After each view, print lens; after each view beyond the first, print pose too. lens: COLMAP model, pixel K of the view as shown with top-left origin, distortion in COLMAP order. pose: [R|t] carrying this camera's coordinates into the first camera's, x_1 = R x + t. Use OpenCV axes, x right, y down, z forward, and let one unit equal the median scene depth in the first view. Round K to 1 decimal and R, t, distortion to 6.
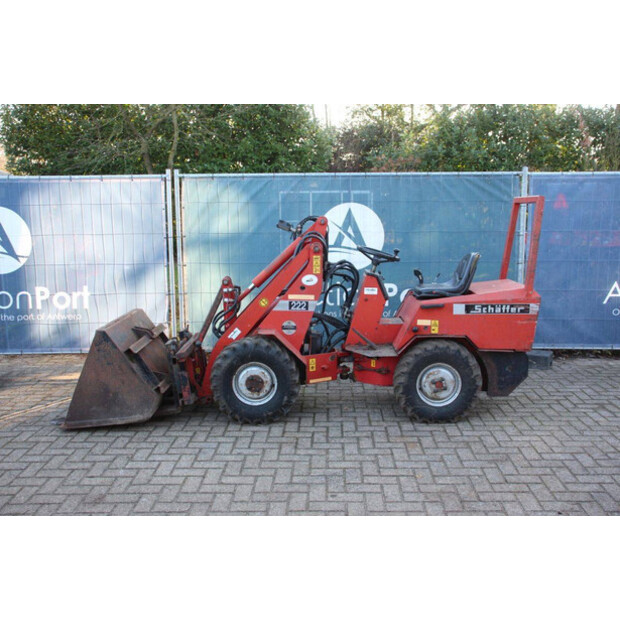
lens RADIAL K [[621.6, 0, 315.4], [0, 621.6, 310.7], [0, 0, 1]] dist [-0.050901, 0.000000]
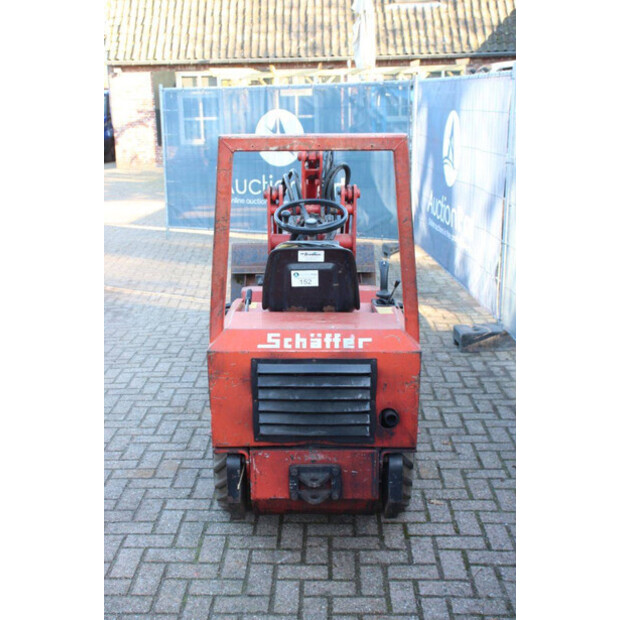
lens RADIAL K [[804.6, 0, 304.0], [0, 804.6, 312.5], [0, 0, 1]] dist [0.064249, 0.000000]
pose [[0.002957, 0.265195, -0.964190, 0.928331], [-0.145504, 0.954047, 0.261959, -0.217634], [0.989353, 0.139519, 0.041408, 1.013027]]
